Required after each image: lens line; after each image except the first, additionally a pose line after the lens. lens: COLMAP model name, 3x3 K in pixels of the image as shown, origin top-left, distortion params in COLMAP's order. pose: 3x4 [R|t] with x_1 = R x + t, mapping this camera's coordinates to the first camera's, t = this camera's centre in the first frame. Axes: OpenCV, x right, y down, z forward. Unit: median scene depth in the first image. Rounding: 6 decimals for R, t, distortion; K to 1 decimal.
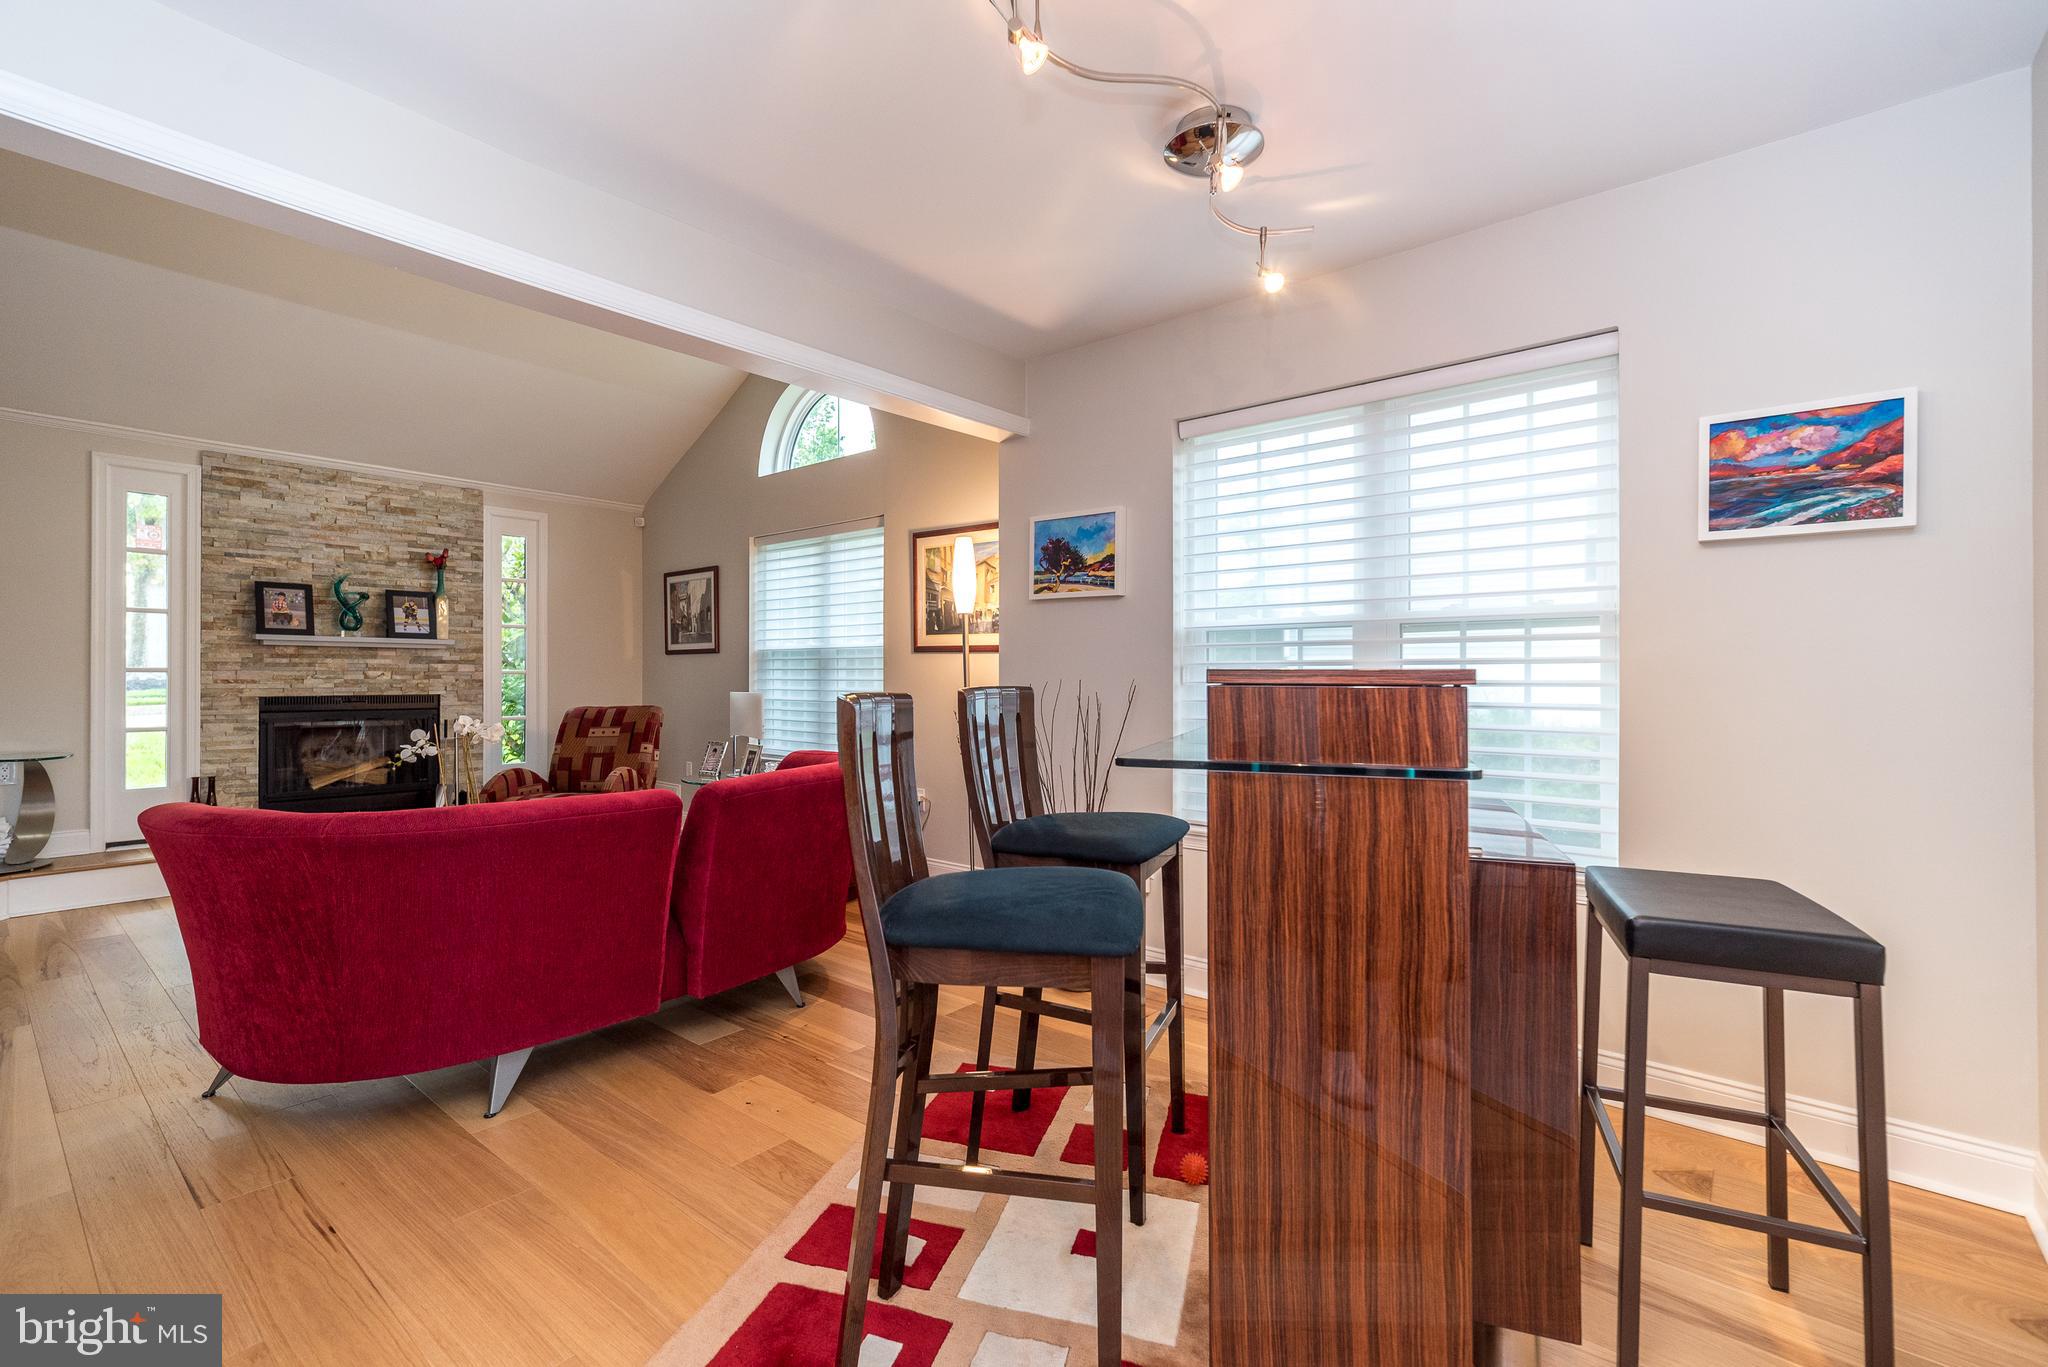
lens RADIAL K [[870.1, 0, 1019.5], [0, 870.1, 674.6], [0, 0, 1]] dist [0.000137, 0.000089]
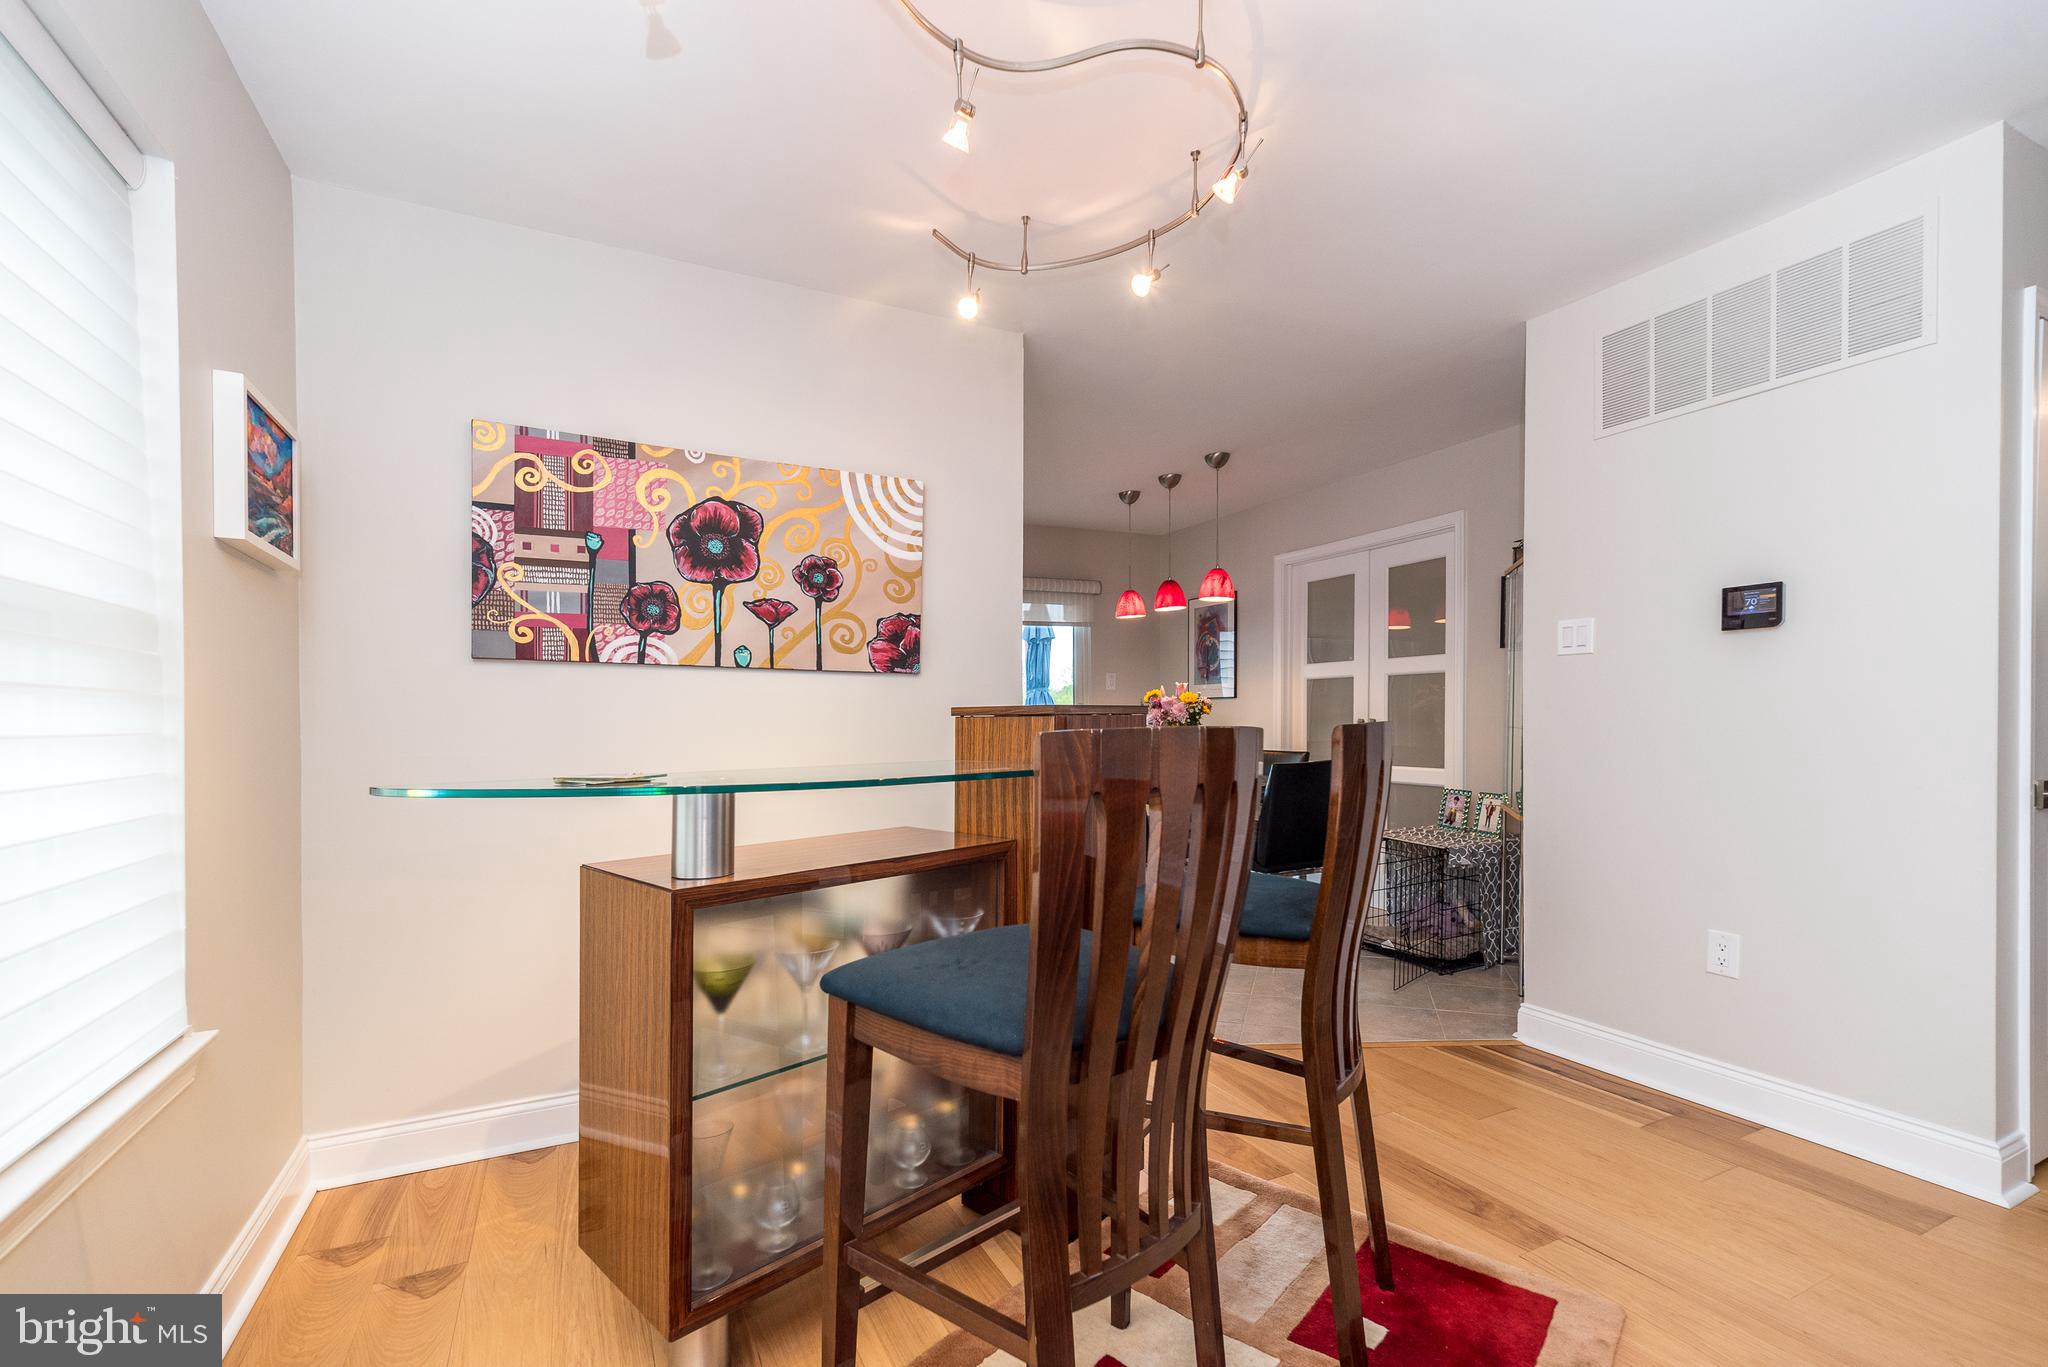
lens RADIAL K [[902.2, 0, 1018.7], [0, 902.2, 735.2], [0, 0, 1]] dist [0.007108, 0.000090]
pose [[-0.910797, 0.001243, 0.412852, -0.060686], [0.011349, 0.999693, 0.022027, 0.001708], [-0.412698, 0.024748, -0.910532, 0.599265]]
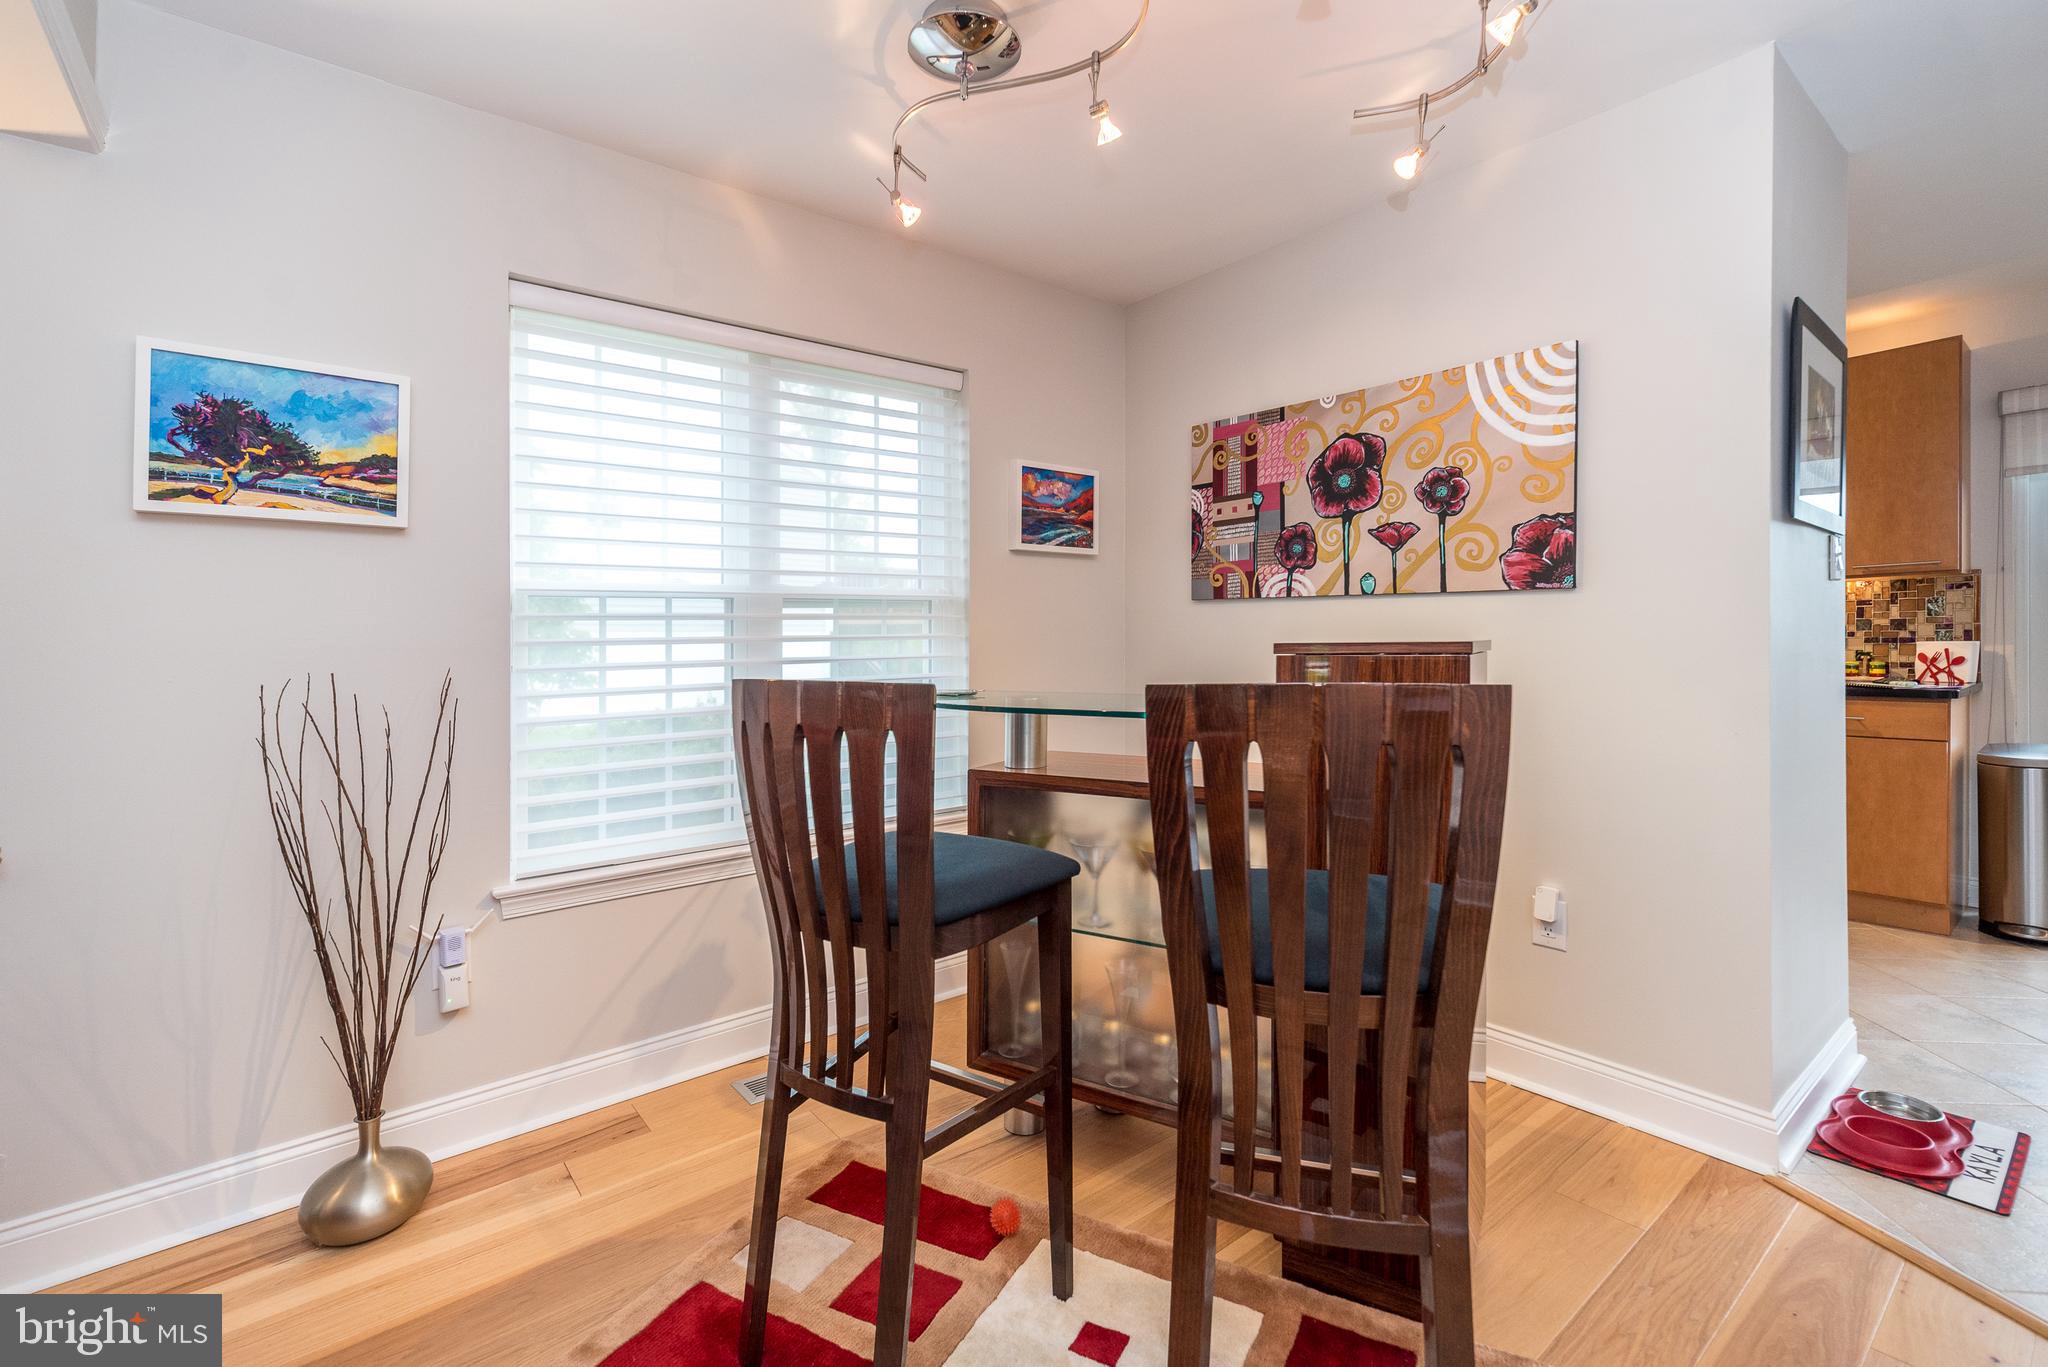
lens RADIAL K [[911.5, 0, 1030.3], [0, 911.5, 644.9], [0, 0, 1]] dist [0.001358, -0.000126]
pose [[0.205866, -0.007009, 0.978555, -0.254995], [0.018422, 0.999825, 0.003285, -0.003421], [-0.978407, 0.017350, 0.205959, 0.286518]]
